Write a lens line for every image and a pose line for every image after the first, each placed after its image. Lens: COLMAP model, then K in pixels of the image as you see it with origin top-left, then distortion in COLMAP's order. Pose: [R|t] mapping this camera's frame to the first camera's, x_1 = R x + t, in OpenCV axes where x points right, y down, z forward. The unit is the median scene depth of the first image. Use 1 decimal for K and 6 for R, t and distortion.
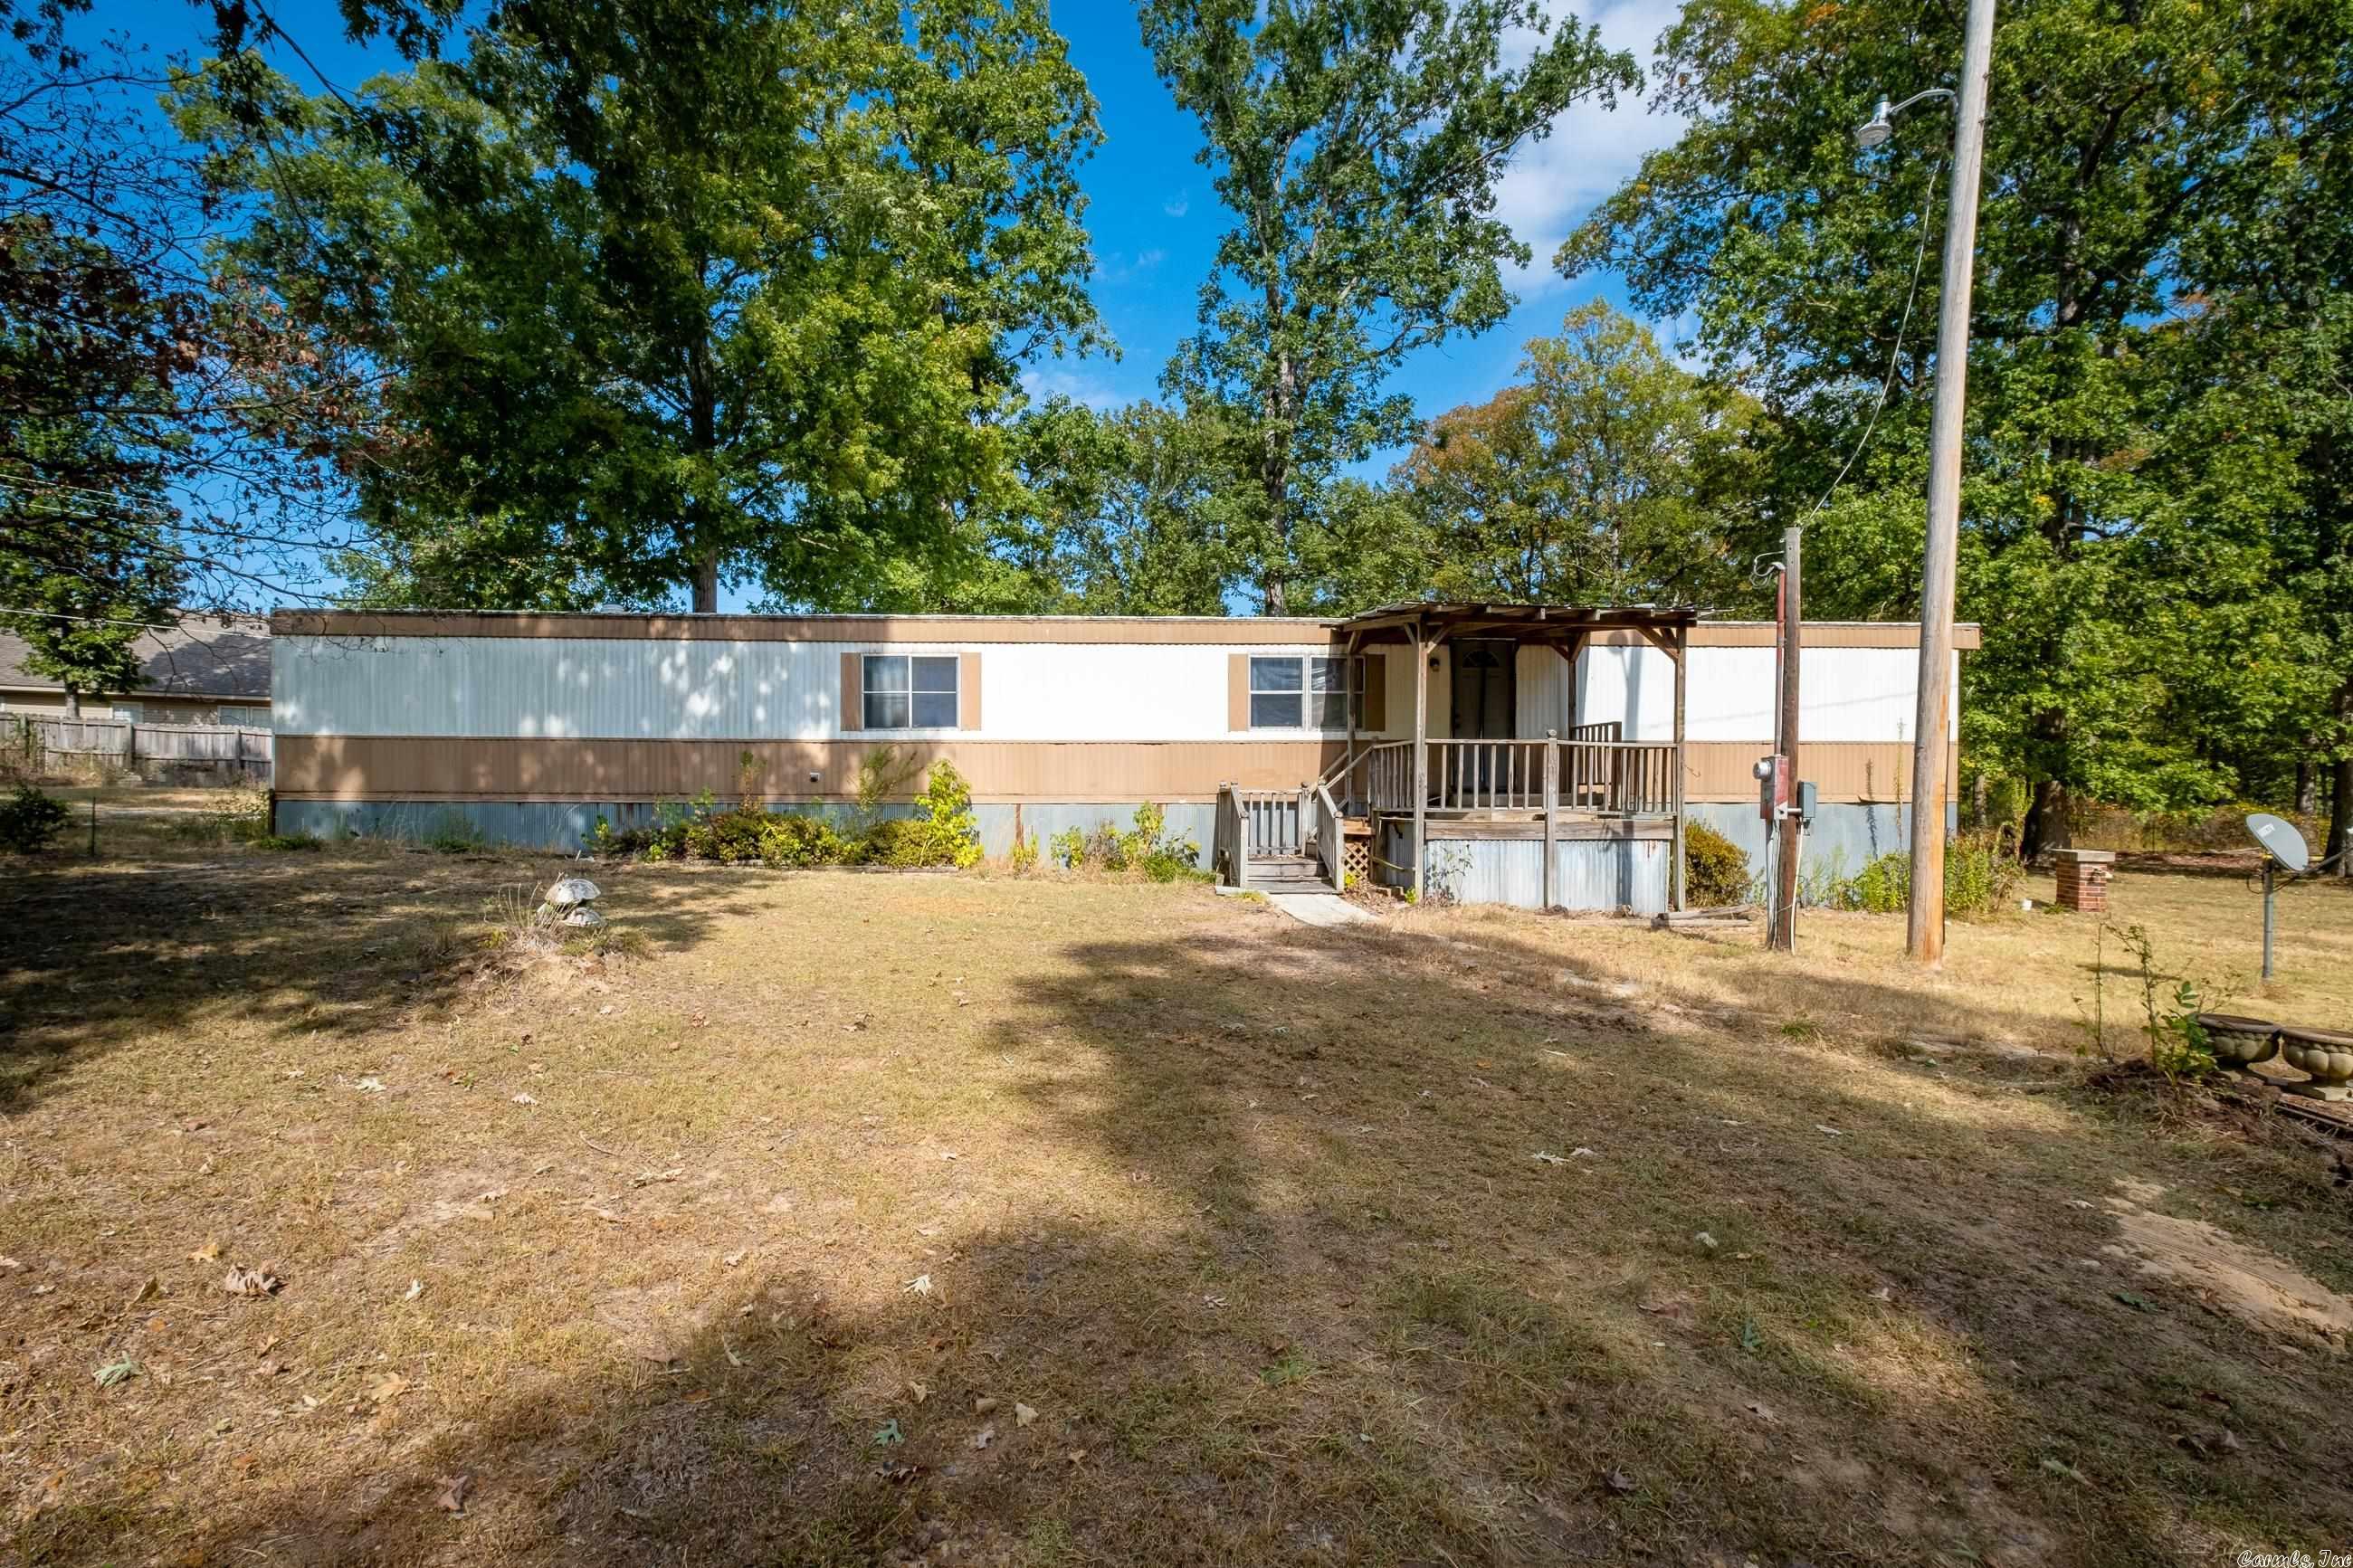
lens RADIAL K [[1084.0, 0, 1150.7], [0, 1084.0, 805.4], [0, 0, 1]] dist [-0.003496, 0.000048]
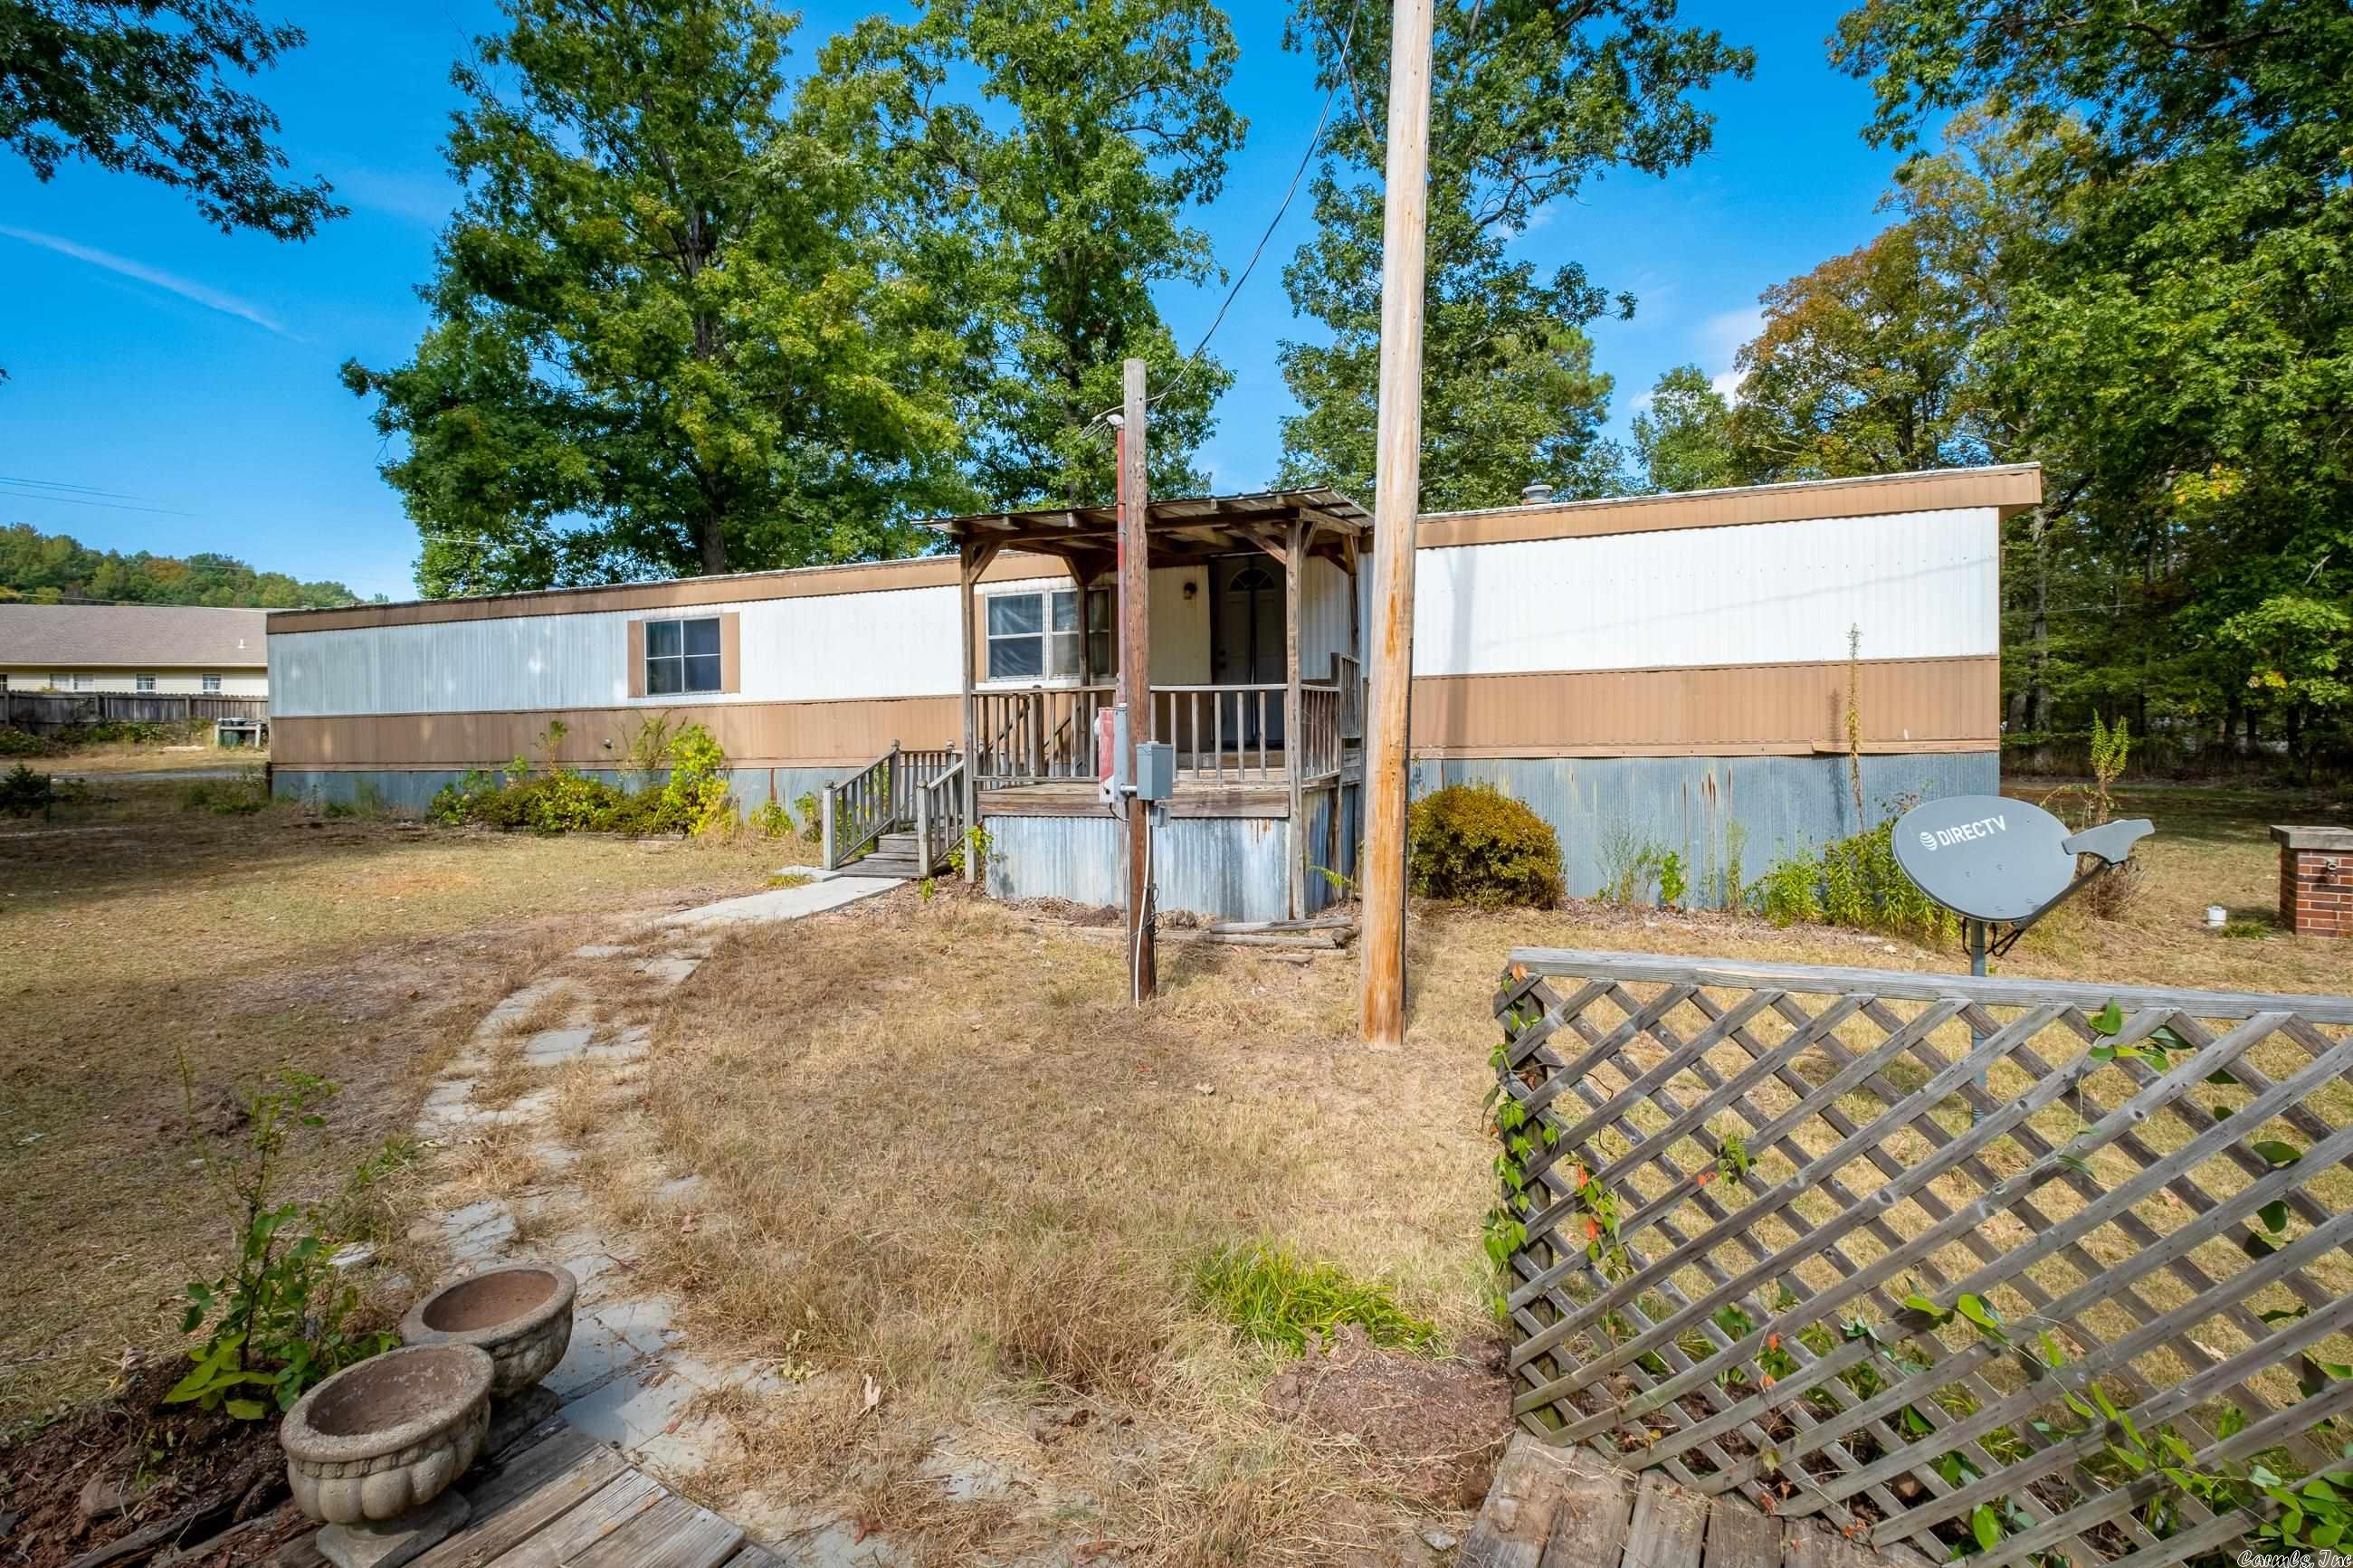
lens RADIAL K [[1069.8, 0, 1192.9], [0, 1069.8, 745.4], [0, 0, 1]] dist [-0.009614, 0.001391]
pose [[0.928811, -0.015540, -0.370227, 0.562433], [0.014832, 0.999879, -0.004759, -0.011362], [0.370256, -0.001071, 0.928929, 0.263895]]
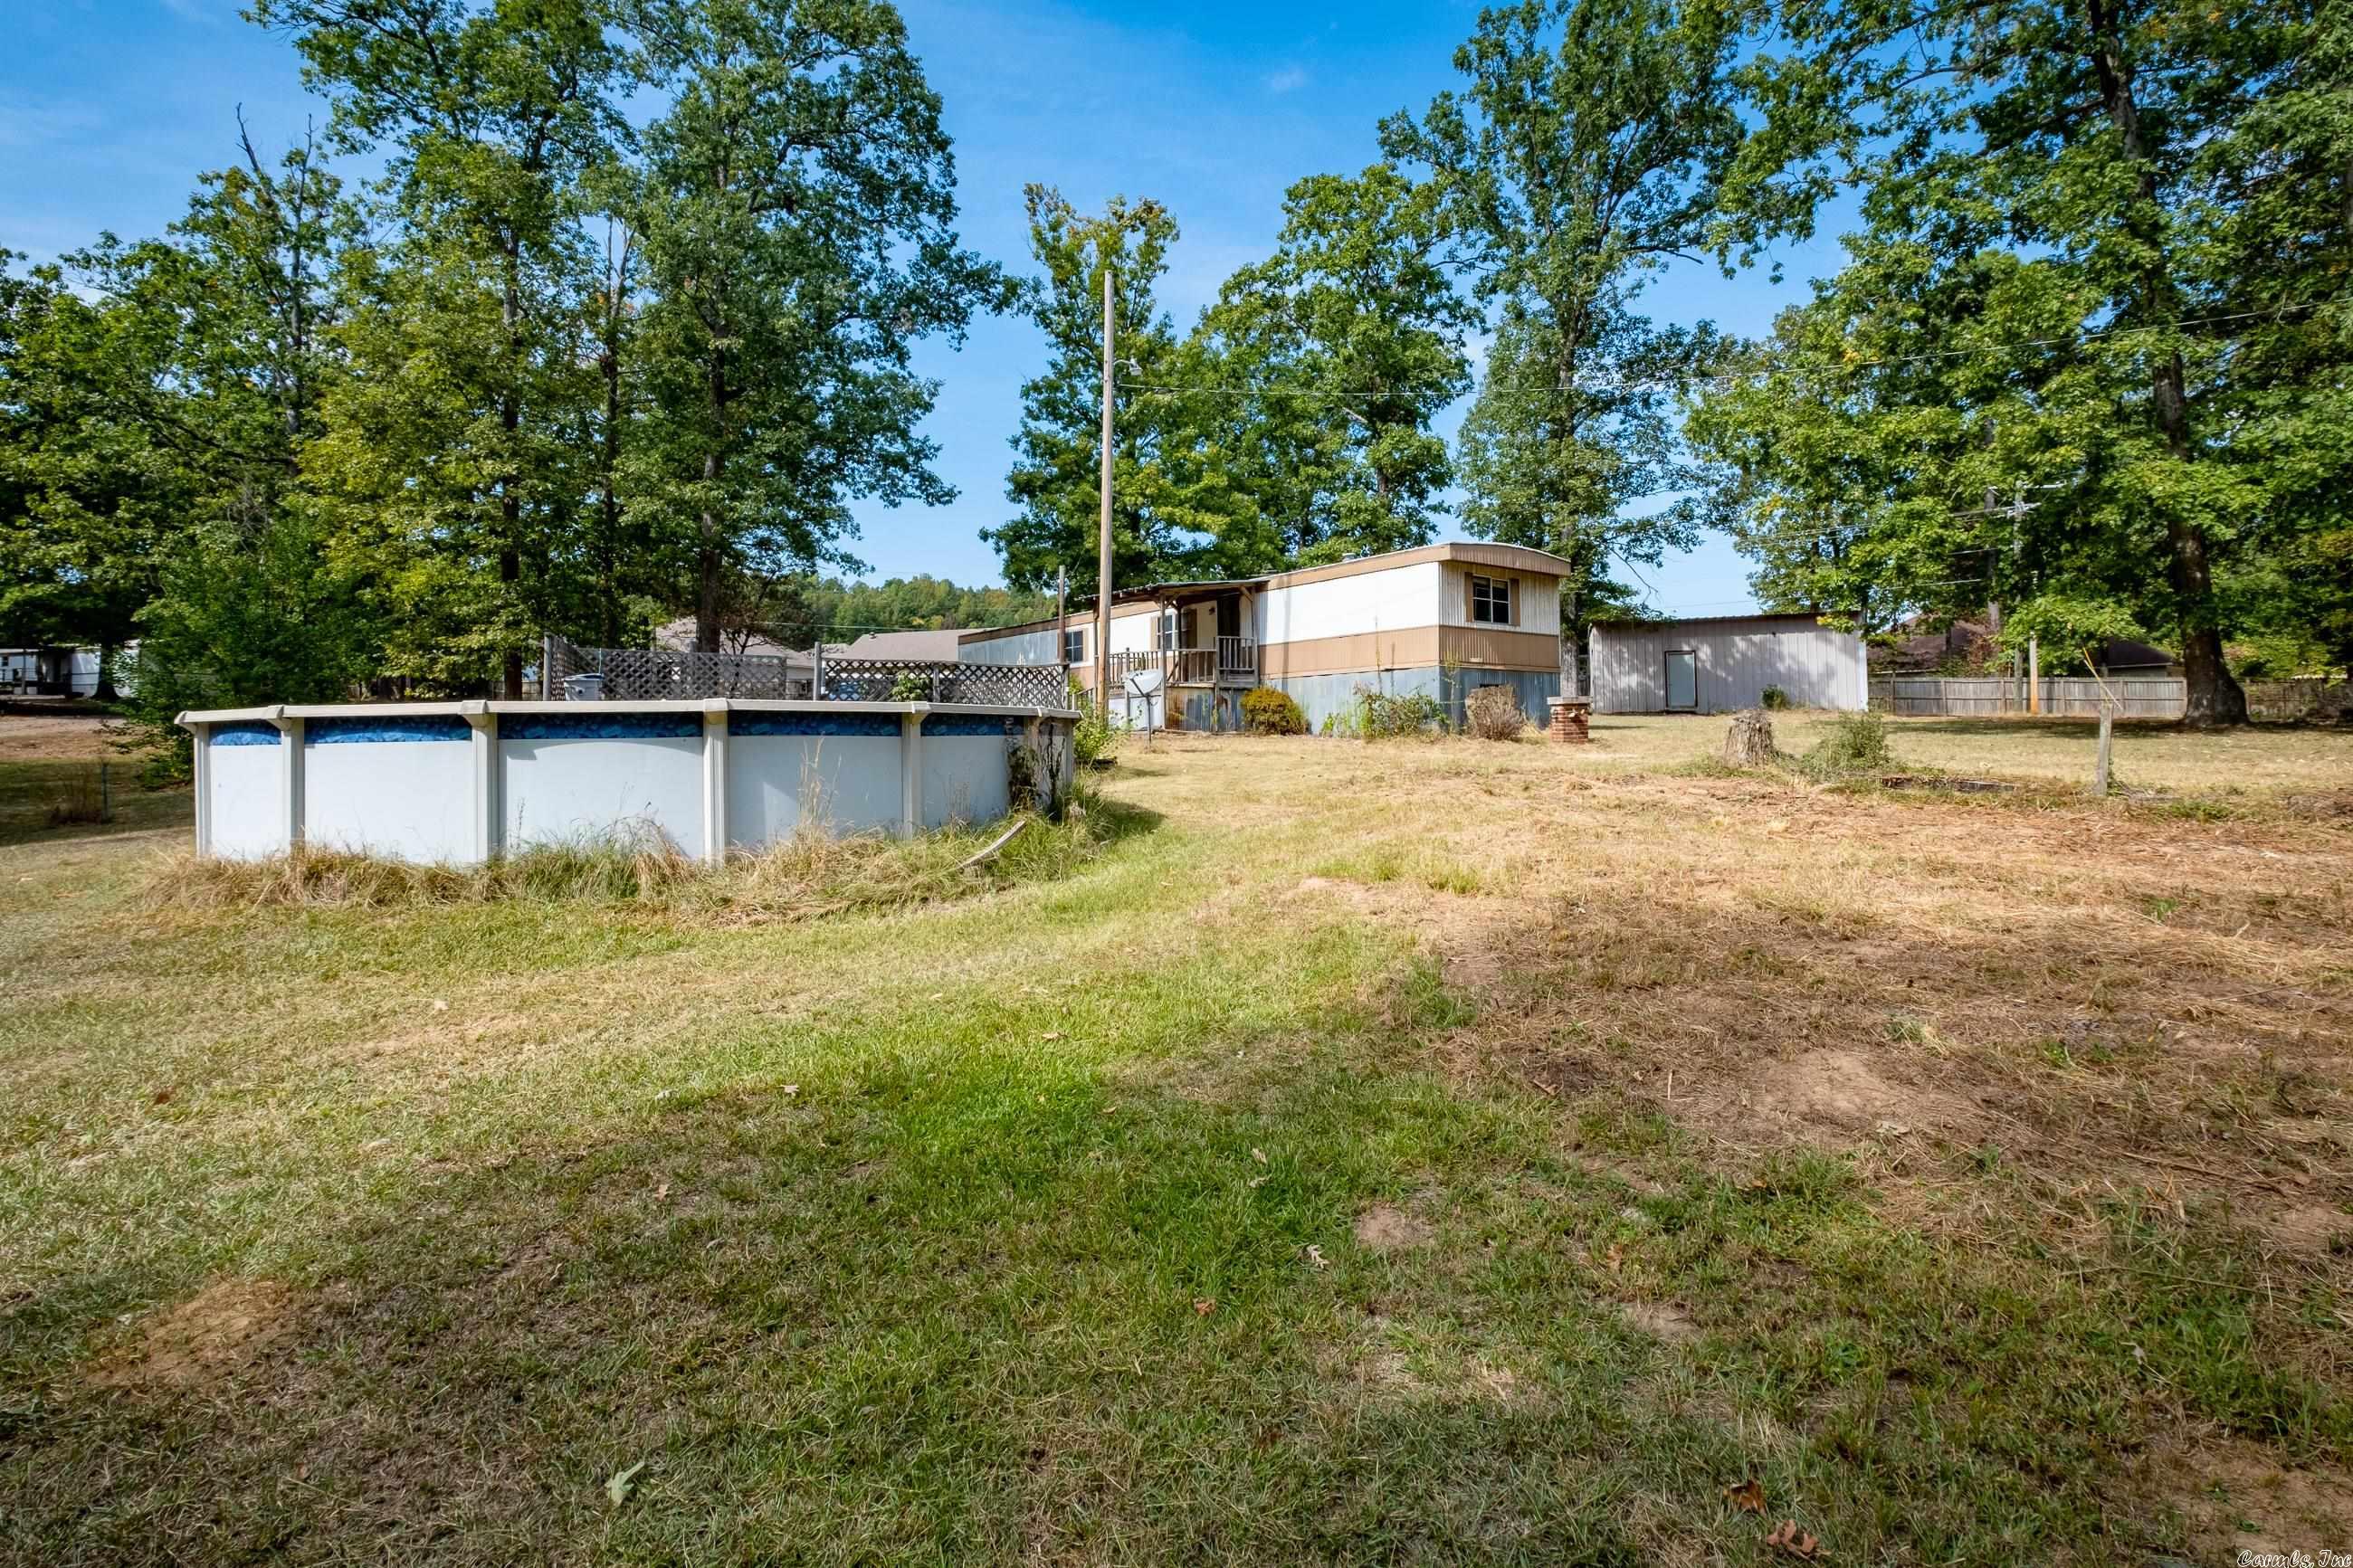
lens RADIAL K [[1069.8, 0, 1192.9], [0, 1069.8, 745.4], [0, 0, 1]] dist [-0.009614, 0.001391]
pose [[0.562638, 0.000663, -0.826703, 1.830485], [0.007674, 0.999952, 0.006025, 0.096878], [0.826668, -0.009734, 0.562606, -0.097486]]
